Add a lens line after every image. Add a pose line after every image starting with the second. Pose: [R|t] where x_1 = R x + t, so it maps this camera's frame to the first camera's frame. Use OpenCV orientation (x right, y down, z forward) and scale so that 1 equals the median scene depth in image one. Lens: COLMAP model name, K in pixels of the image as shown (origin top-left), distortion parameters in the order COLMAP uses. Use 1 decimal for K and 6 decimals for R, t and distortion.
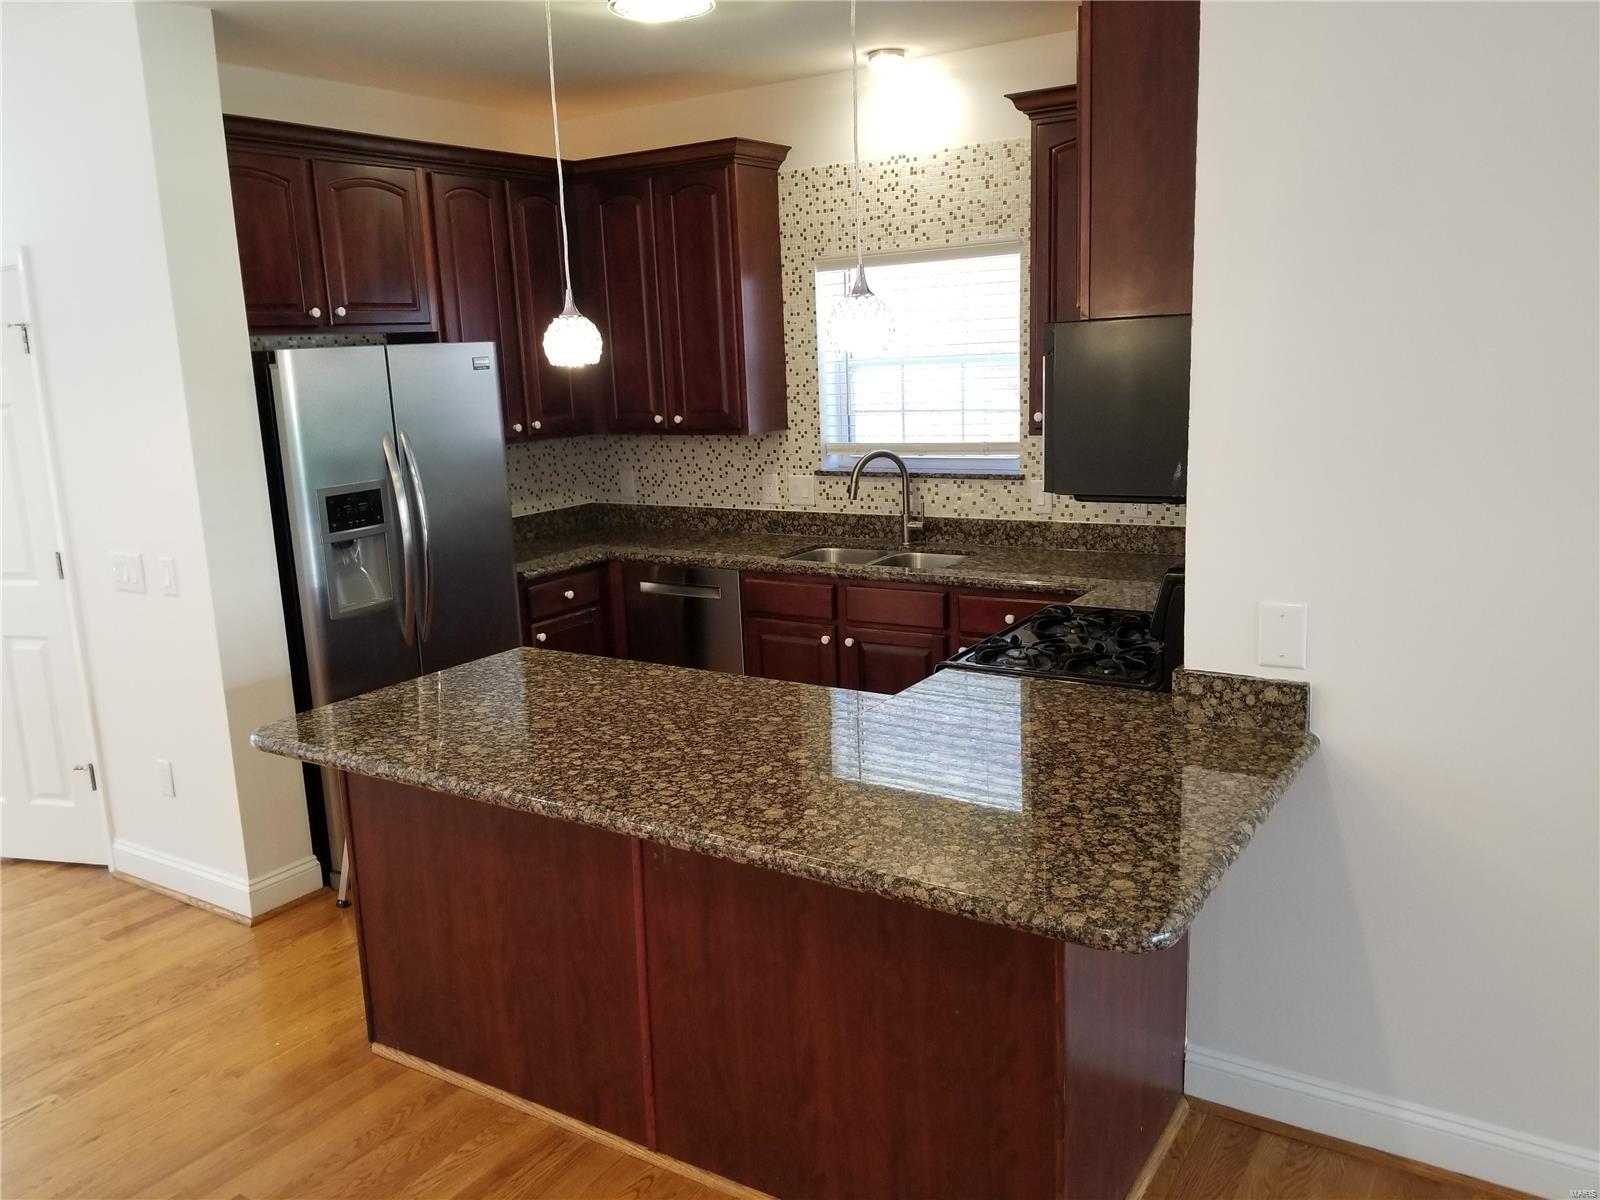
lens RADIAL K [[1270.4, 0, 800.0], [0, 1270.4, 600.0], [0, 0, 1]] dist [0.092406, -0.199737]
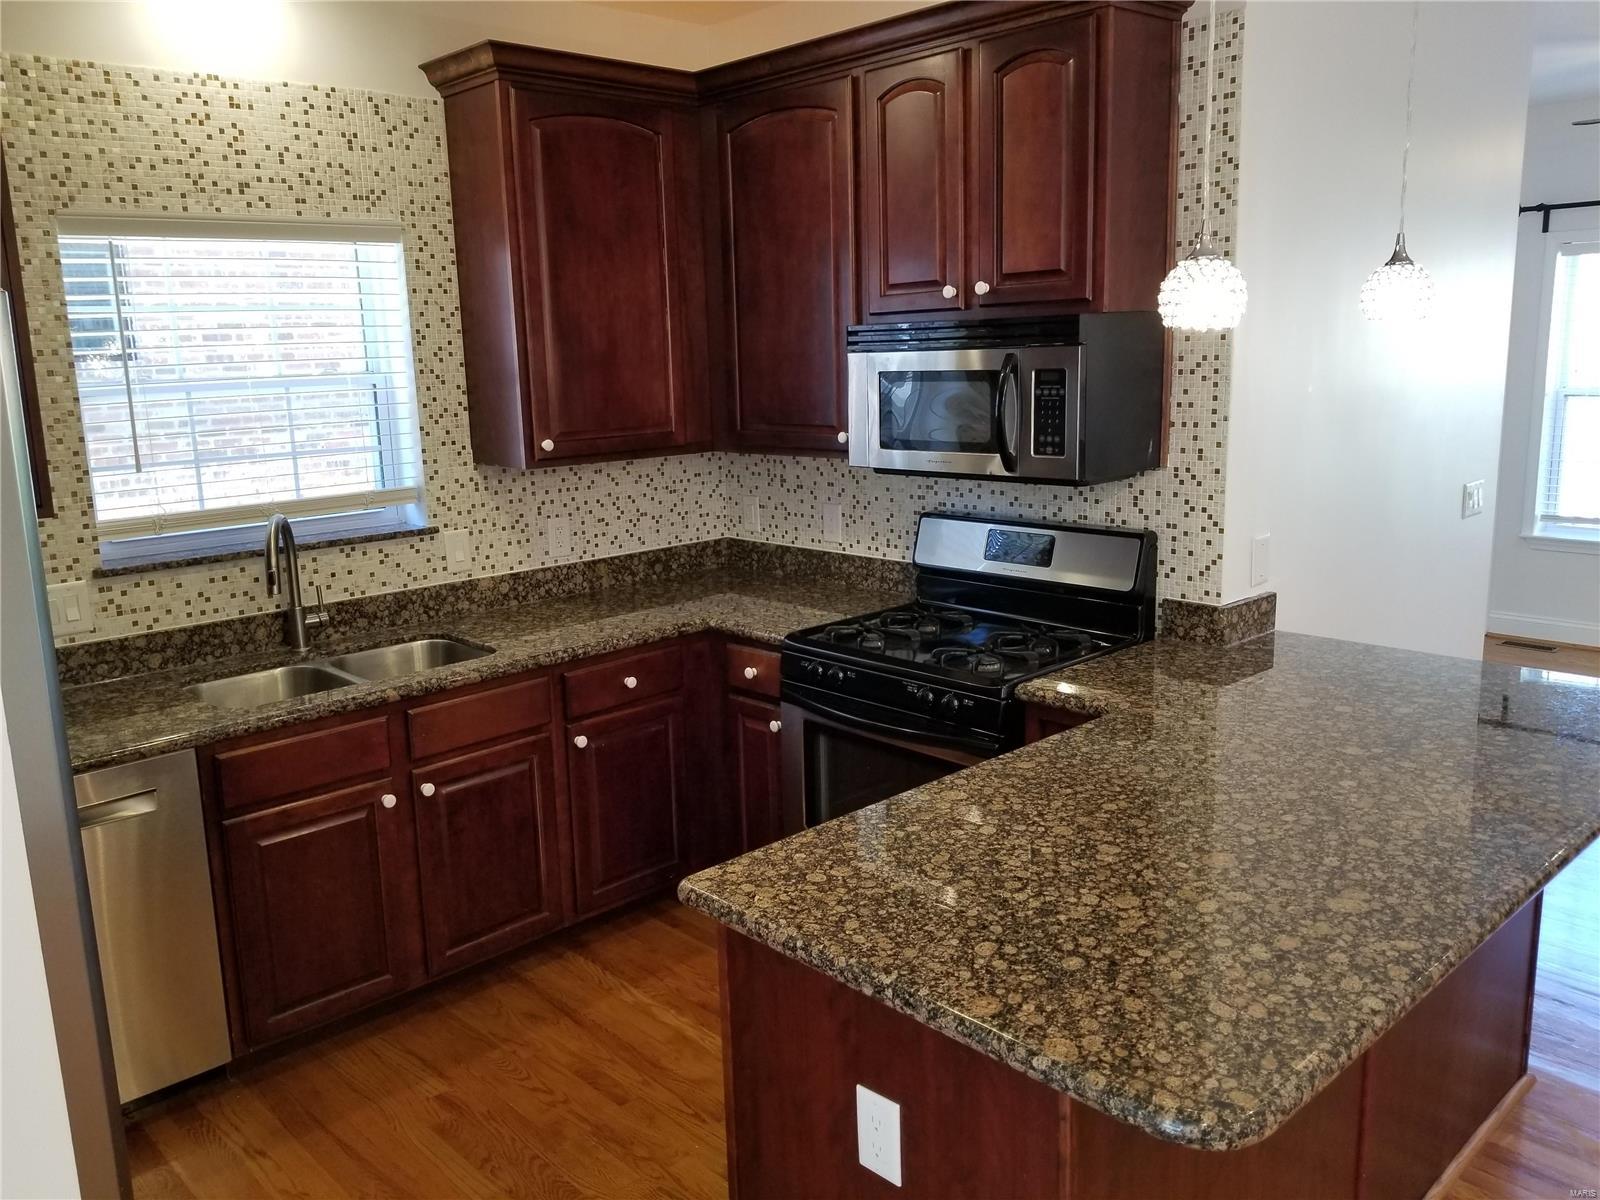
lens RADIAL K [[1250.9, 0, 783.8], [0, 1250.9, 594.0], [0, 0, 1]] dist [0.018856, -0.043077]
pose [[0.245487, -0.154413, 0.957023, -0.514348], [0.212100, 0.971868, 0.102402, -0.091850], [-0.945912, 0.177846, 0.271332, 0.601641]]
